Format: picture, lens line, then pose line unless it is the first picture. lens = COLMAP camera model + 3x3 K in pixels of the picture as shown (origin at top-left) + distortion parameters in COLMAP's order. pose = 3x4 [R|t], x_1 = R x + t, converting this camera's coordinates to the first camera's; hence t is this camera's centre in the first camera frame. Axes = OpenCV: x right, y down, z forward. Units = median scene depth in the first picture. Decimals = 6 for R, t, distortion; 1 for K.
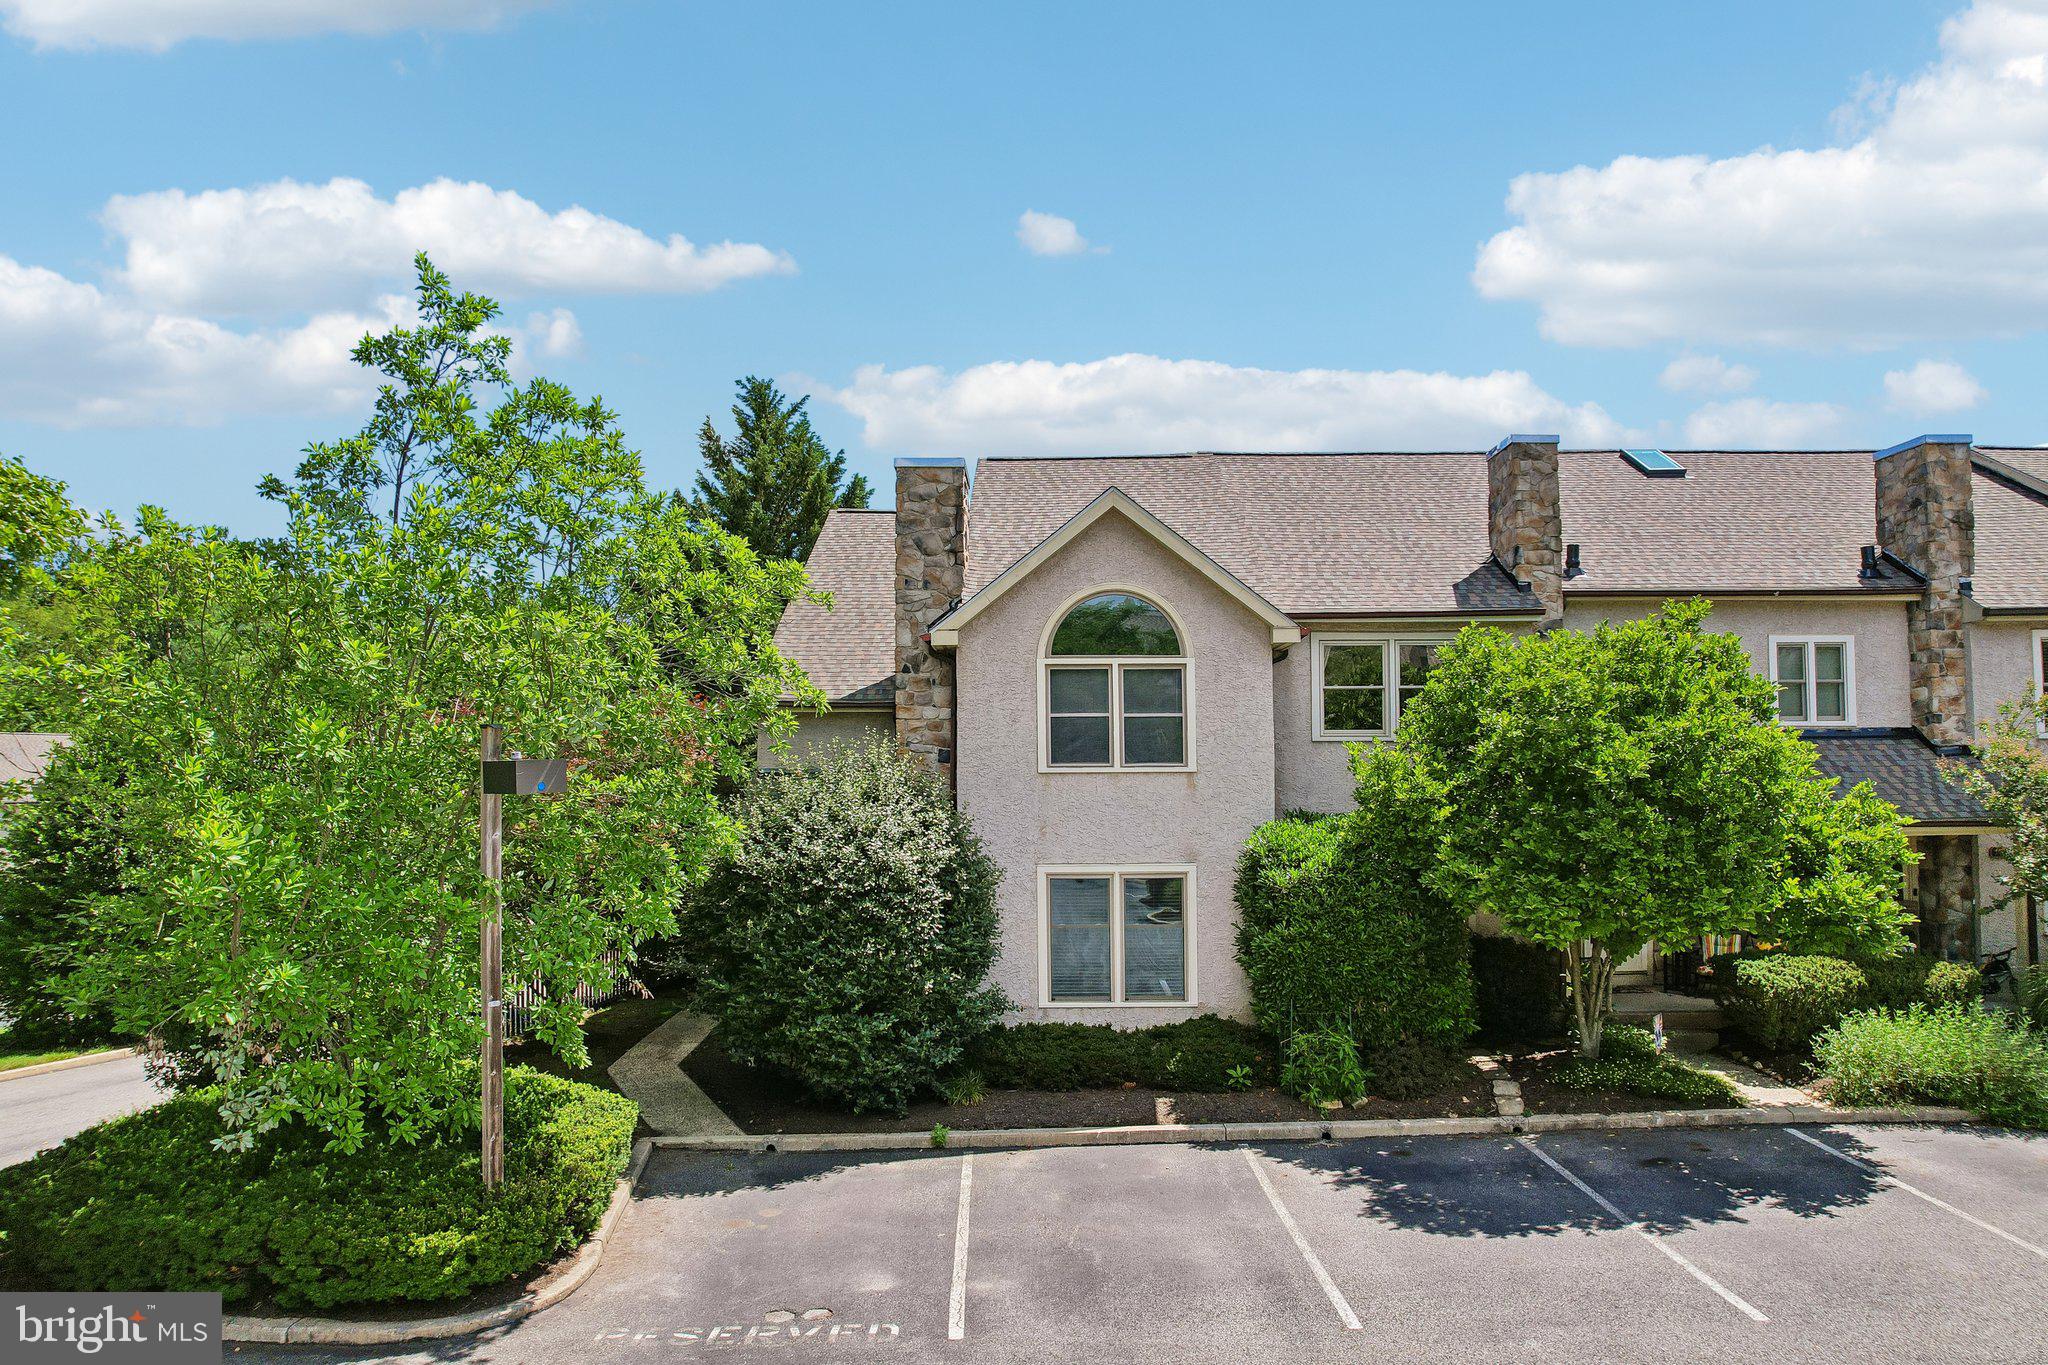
lens RADIAL K [[1309.7, 0, 1034.6], [0, 1309.7, 696.3], [0, 0, 1]] dist [-0.112714, 0.099293]
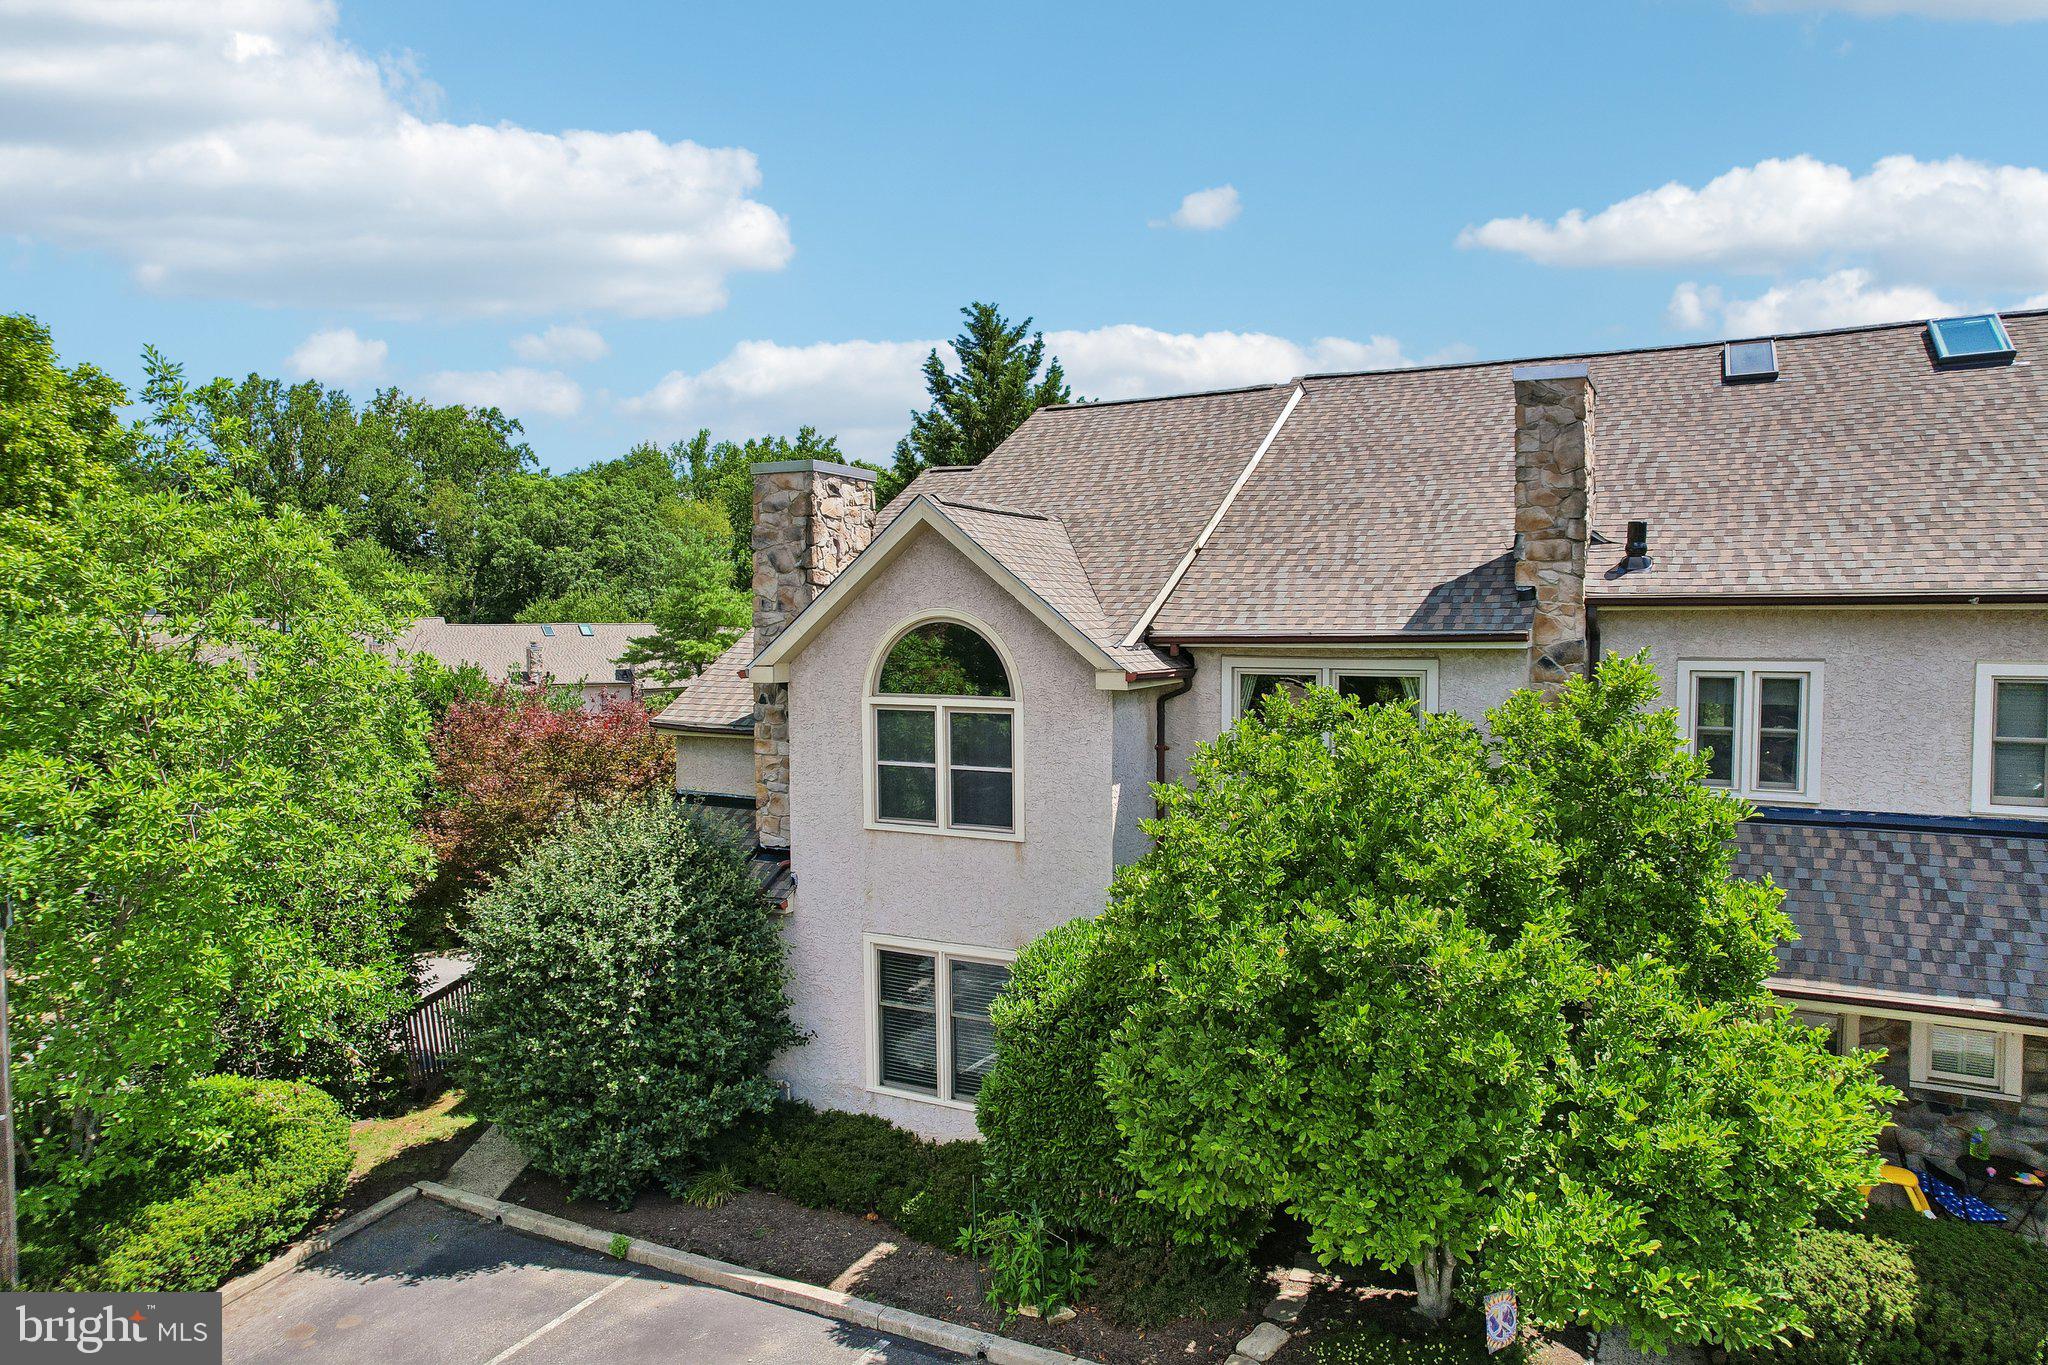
lens RADIAL K [[1298.5, 0, 1024.0], [0, 1298.5, 682.5], [0, 0, 1]] dist [-0.074003, 0.061354]
pose [[0.898640, 0.020081, -0.438228, 0.472699], [0.024126, 0.995178, 0.095075, -0.117249], [0.438024, -0.096011, 0.893822, 0.282719]]
